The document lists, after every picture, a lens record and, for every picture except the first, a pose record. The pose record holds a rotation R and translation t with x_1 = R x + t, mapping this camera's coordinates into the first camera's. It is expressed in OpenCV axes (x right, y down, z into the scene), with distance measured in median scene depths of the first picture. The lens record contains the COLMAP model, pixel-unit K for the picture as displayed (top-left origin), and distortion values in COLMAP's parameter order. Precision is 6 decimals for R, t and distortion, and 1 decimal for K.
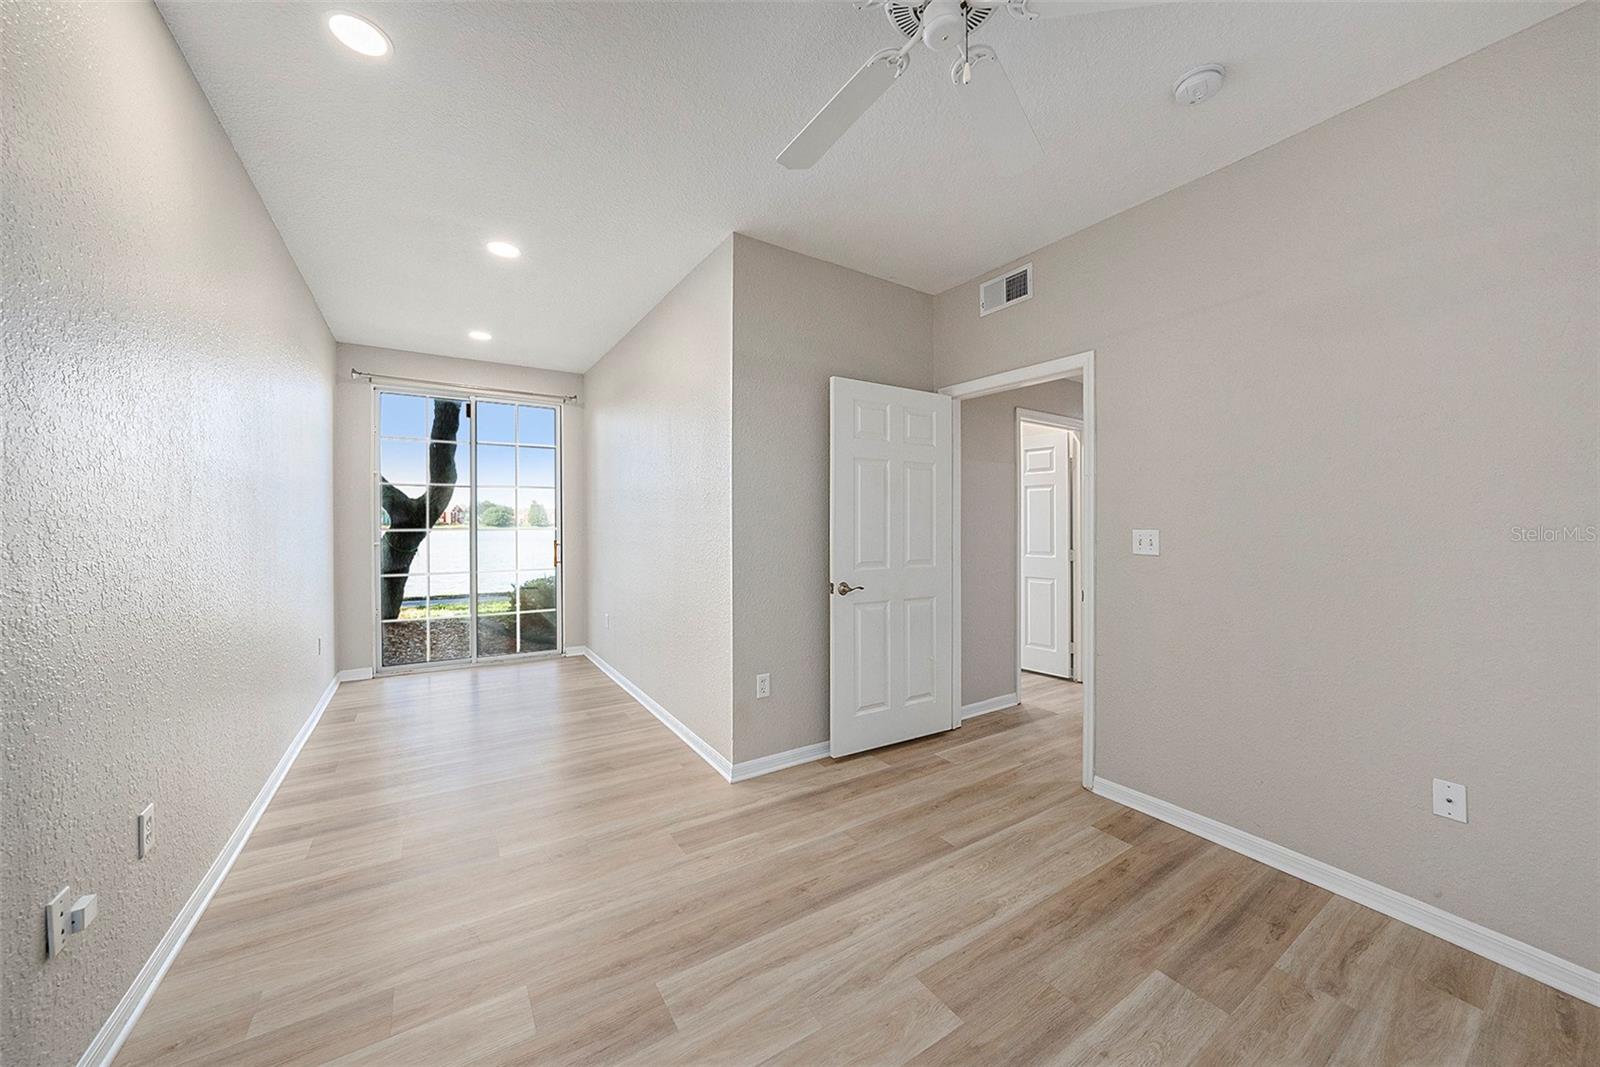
lens RADIAL K [[574.1, 0, 805.1], [0, 574.1, 530.0], [0, 0, 1]] dist [-0.000117, 0.000430]
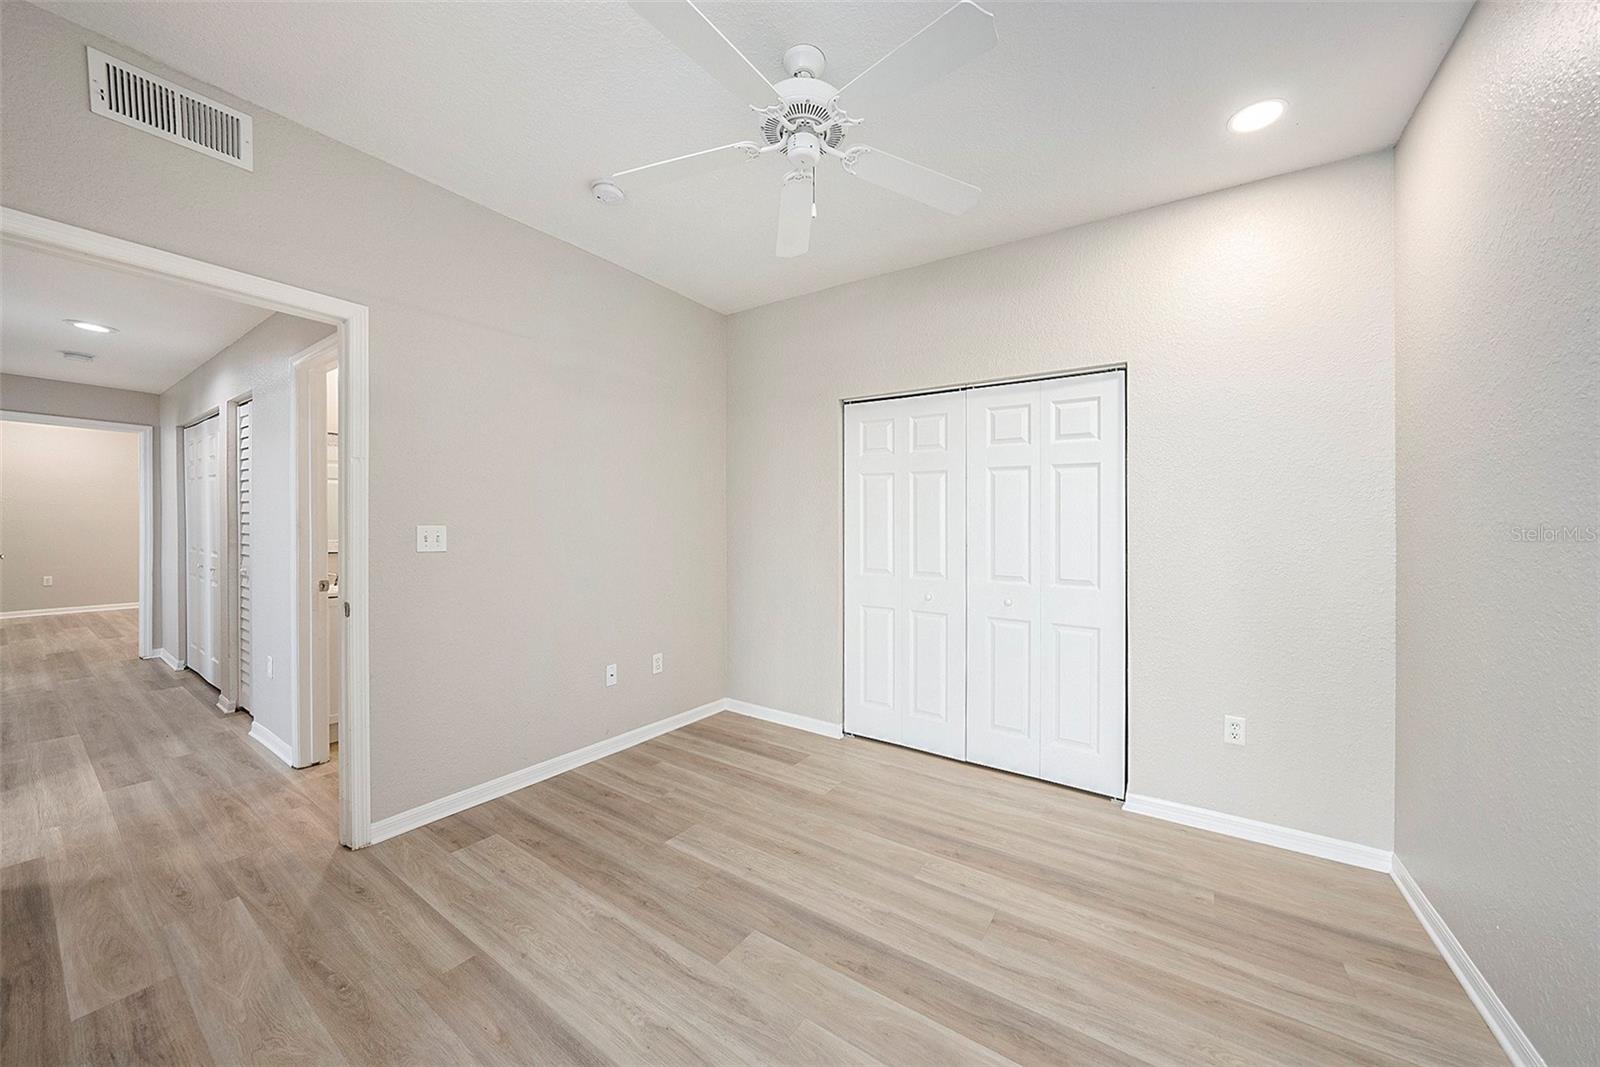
lens RADIAL K [[568.8, 0, 797.7], [0, 568.8, 521.7], [0, 0, 1]] dist [-0.019502, 0.000224]
pose [[-0.370380, -0.007685, 0.928849, -0.610901], [0.004446, 0.999940, 0.010046, -0.015913], [-0.928870, 0.007851, -0.370323, 0.956116]]
